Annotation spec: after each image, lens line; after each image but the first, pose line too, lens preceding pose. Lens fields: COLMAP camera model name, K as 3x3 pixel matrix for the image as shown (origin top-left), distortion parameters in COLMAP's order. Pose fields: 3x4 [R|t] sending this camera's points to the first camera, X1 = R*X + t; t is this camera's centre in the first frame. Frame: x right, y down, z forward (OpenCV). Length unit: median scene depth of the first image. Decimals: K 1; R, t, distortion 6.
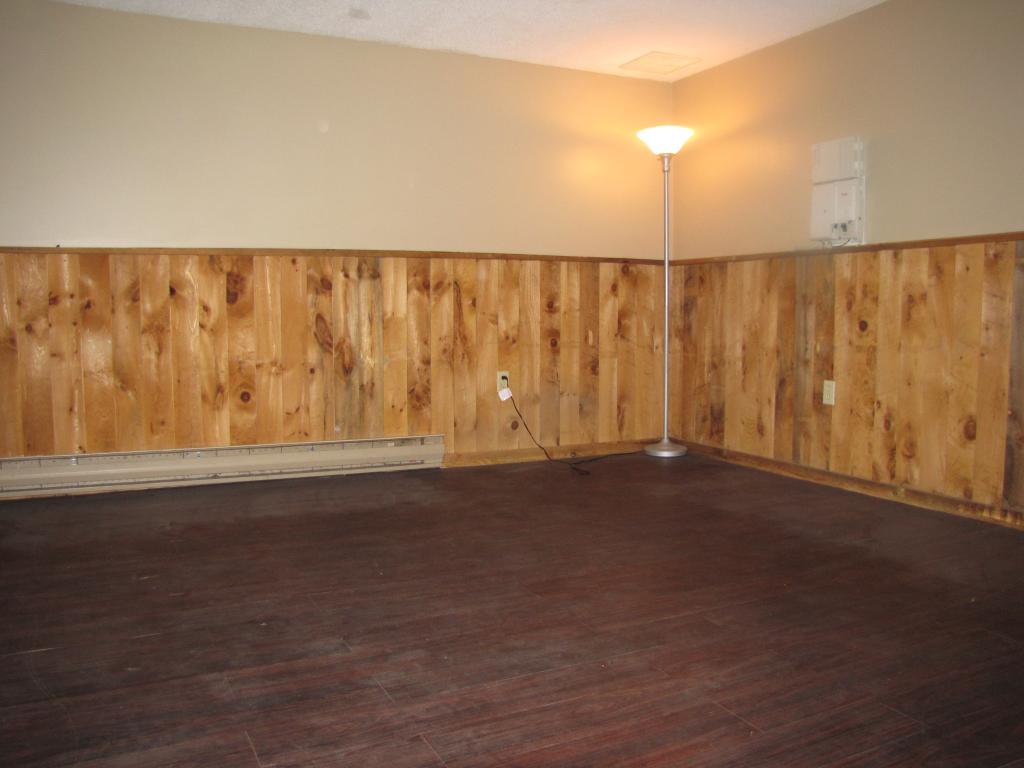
lens RADIAL K [[859.8, 0, 512.0], [0, 859.8, 384.0], [0, 0, 1]] dist [-0.182390, 0.163501]
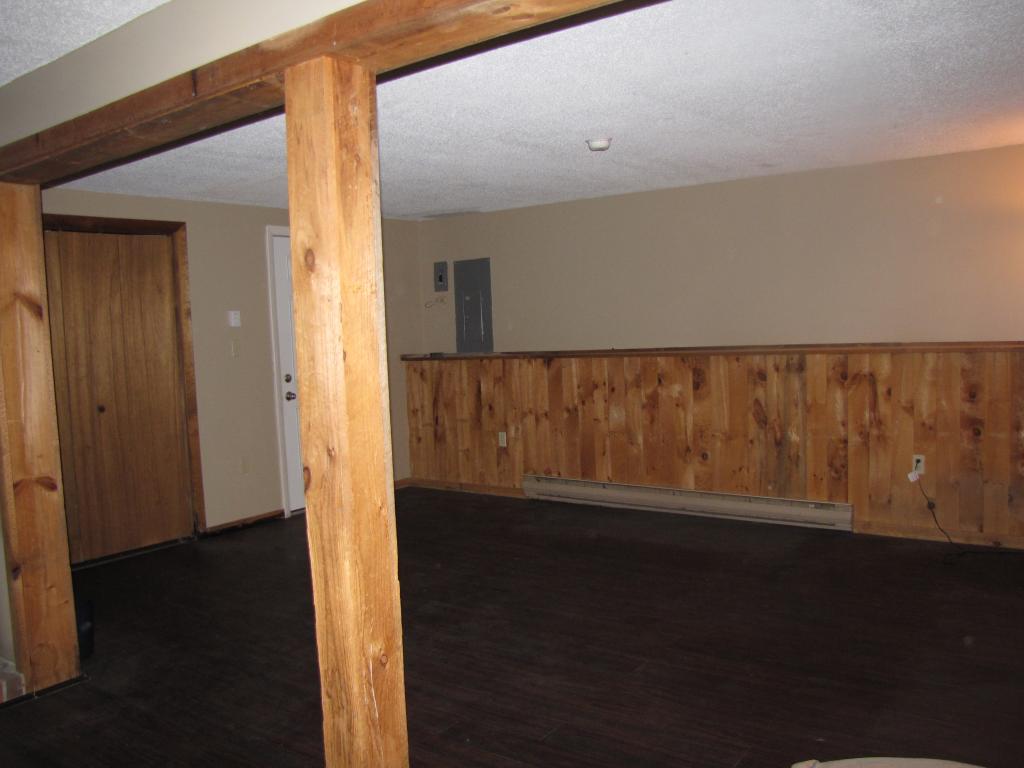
lens RADIAL K [[859.8, 0, 512.0], [0, 859.8, 384.0], [0, 0, 1]] dist [-0.182390, 0.163501]
pose [[0.452988, 0.042854, -0.890486, 0.748823], [-0.033216, 0.998962, 0.031177, -0.130729], [0.890898, 0.015456, 0.453941, 0.070623]]
